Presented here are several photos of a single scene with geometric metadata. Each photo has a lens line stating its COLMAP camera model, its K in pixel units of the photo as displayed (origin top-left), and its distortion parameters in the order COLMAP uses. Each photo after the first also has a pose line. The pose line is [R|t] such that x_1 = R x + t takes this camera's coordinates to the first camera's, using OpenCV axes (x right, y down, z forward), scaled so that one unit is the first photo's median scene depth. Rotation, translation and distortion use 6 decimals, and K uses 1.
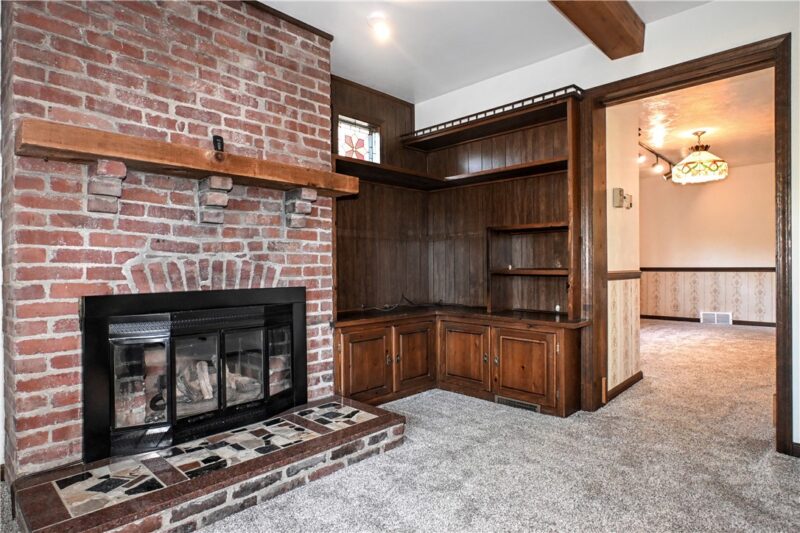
lens RADIAL K [[449.8, 0, 403.3], [0, 449.8, 264.7], [0, 0, 1]] dist [-0.001231, 0.001323]
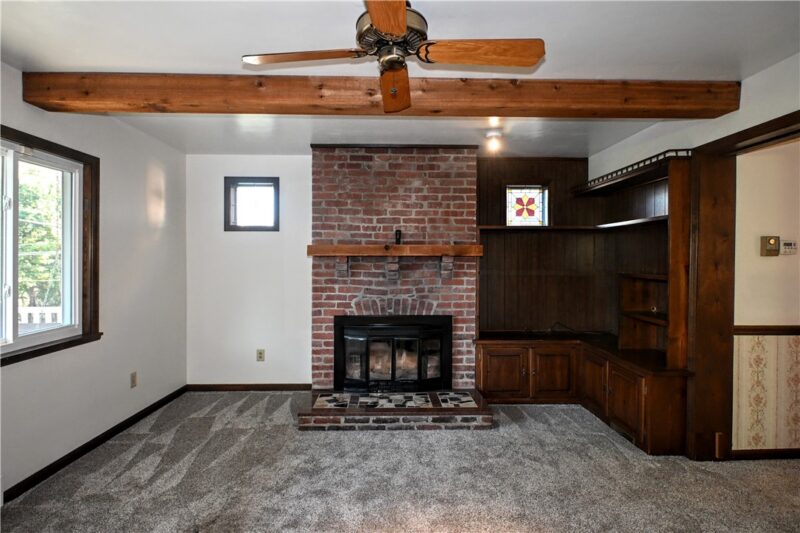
lens RADIAL K [[426.7, 0, 394.3], [0, 426.7, 264.1], [0, 0, 1]] dist [-0.002277, -0.001232]
pose [[0.708380, 0.015535, -0.705660, 0.790965], [-0.002698, 0.999810, 0.019302, -0.182591], [0.705826, -0.011769, 0.708287, -0.228961]]
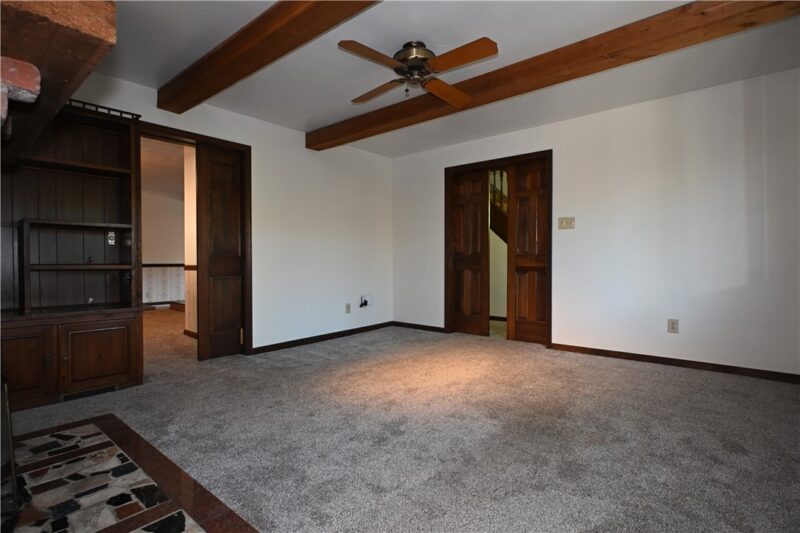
lens RADIAL K [[391.7, 0, 401.1], [0, 391.7, 265.2], [0, 0, 1]] dist [-0.000102, -0.000067]
pose [[-0.065330, -0.008486, 0.997828, -0.939103], [0.000626, 0.999963, 0.008545, 0.005254], [-0.997864, 0.001183, -0.065322, 0.438501]]
